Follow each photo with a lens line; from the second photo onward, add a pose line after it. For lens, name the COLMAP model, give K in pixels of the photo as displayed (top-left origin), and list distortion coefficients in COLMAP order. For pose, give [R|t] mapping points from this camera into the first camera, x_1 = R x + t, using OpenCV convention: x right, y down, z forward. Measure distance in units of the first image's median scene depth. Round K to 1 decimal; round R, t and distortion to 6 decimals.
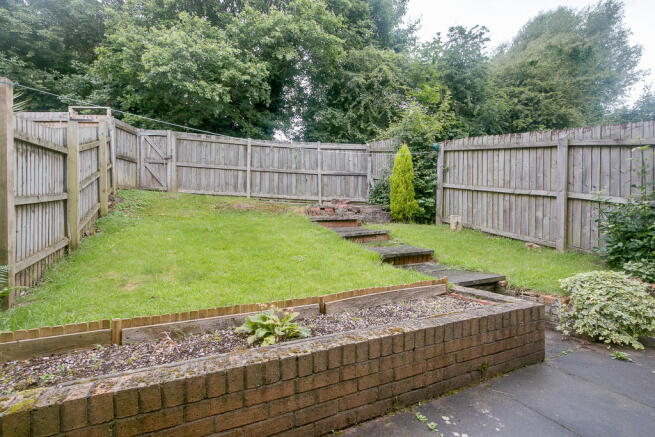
lens RADIAL K [[309.7, 0, 327.4], [0, 309.7, 216.4], [0, 0, 1]] dist [-0.000794, 0.000867]
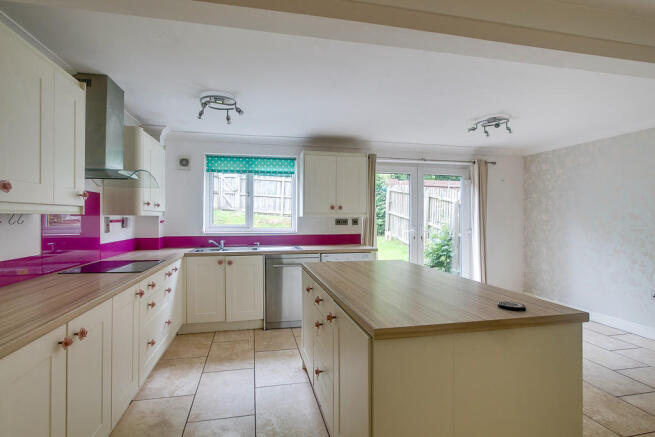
lens RADIAL K [[309.7, 0, 326.1], [0, 309.7, 215.6], [0, 0, 1]] dist [-0.000794, 0.000867]
pose [[0.980162, 0.014989, -0.197630, 0.278892], [-0.017037, 0.999817, -0.008671, -0.046970], [0.197463, 0.011866, 0.980238, -0.506697]]
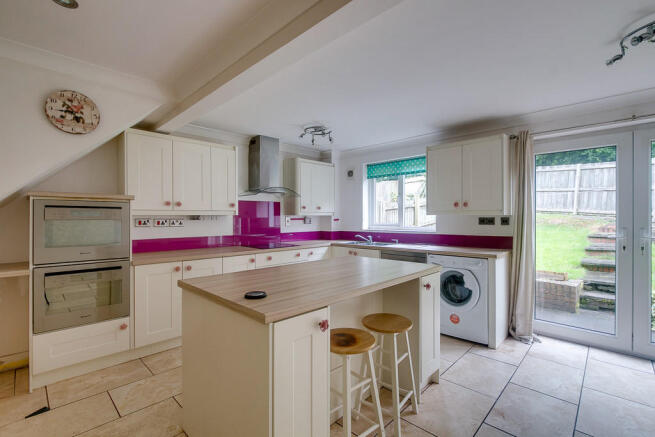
lens RADIAL K [[309.7, 0, 328.0], [0, 309.7, 218.9], [0, 0, 1]] dist [-0.000794, 0.000867]
pose [[0.387337, 0.018155, -0.921760, 0.493355], [-0.008562, 0.999834, 0.016094, -0.049287], [0.921899, 0.001658, 0.387428, -0.375623]]
